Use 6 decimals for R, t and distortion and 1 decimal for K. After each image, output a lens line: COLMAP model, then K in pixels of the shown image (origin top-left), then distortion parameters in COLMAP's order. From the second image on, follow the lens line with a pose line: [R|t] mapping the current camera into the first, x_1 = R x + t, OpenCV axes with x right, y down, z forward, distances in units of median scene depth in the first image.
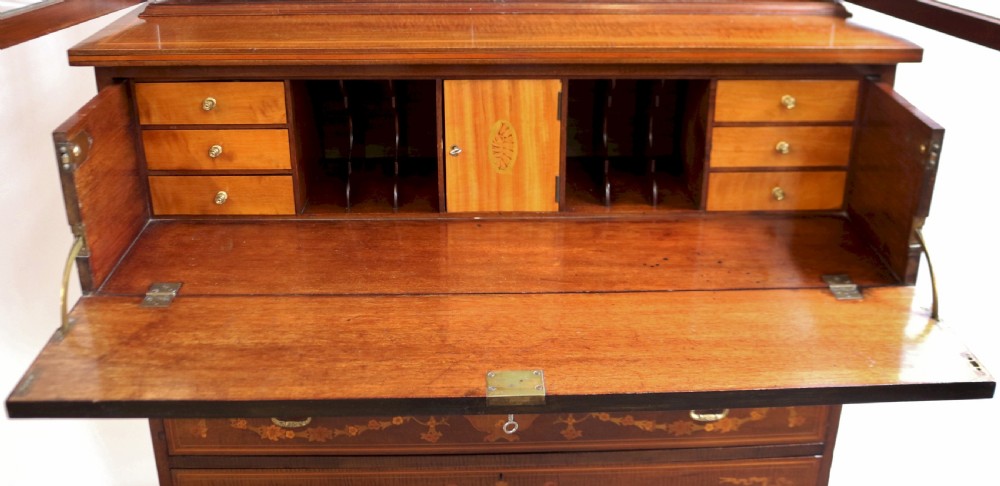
lens RADIAL K [[970.2, 0, 520.3], [0, 970.2, 175.6], [0, 0, 1]] dist [-0.097928, 0.000000]
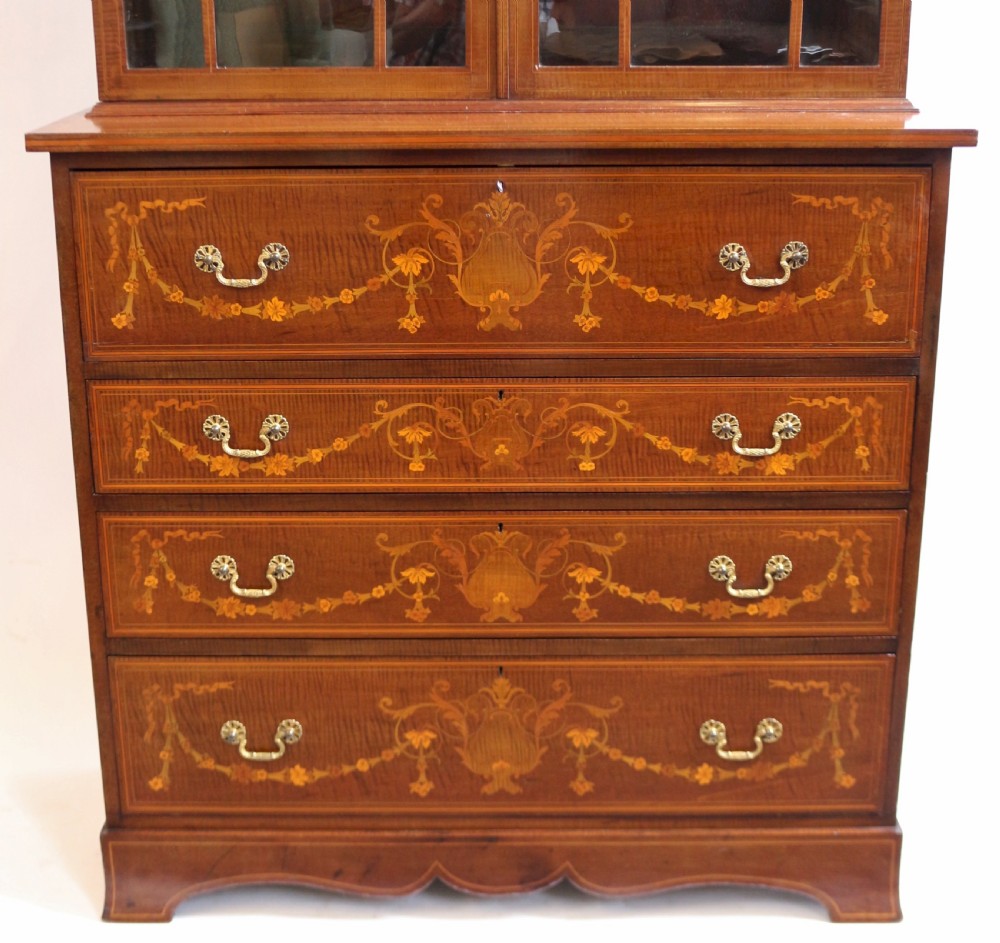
lens RADIAL K [[1748.7, 0, 493.3], [0, 1748.7, 564.8], [0, 0, 1]] dist [-0.091520, 0.000000]
pose [[0.998535, 0.003737, -0.053975, 0.063405], [-0.005361, 0.999536, -0.029985, 0.311212], [0.053838, 0.030230, 0.998092, -0.594148]]
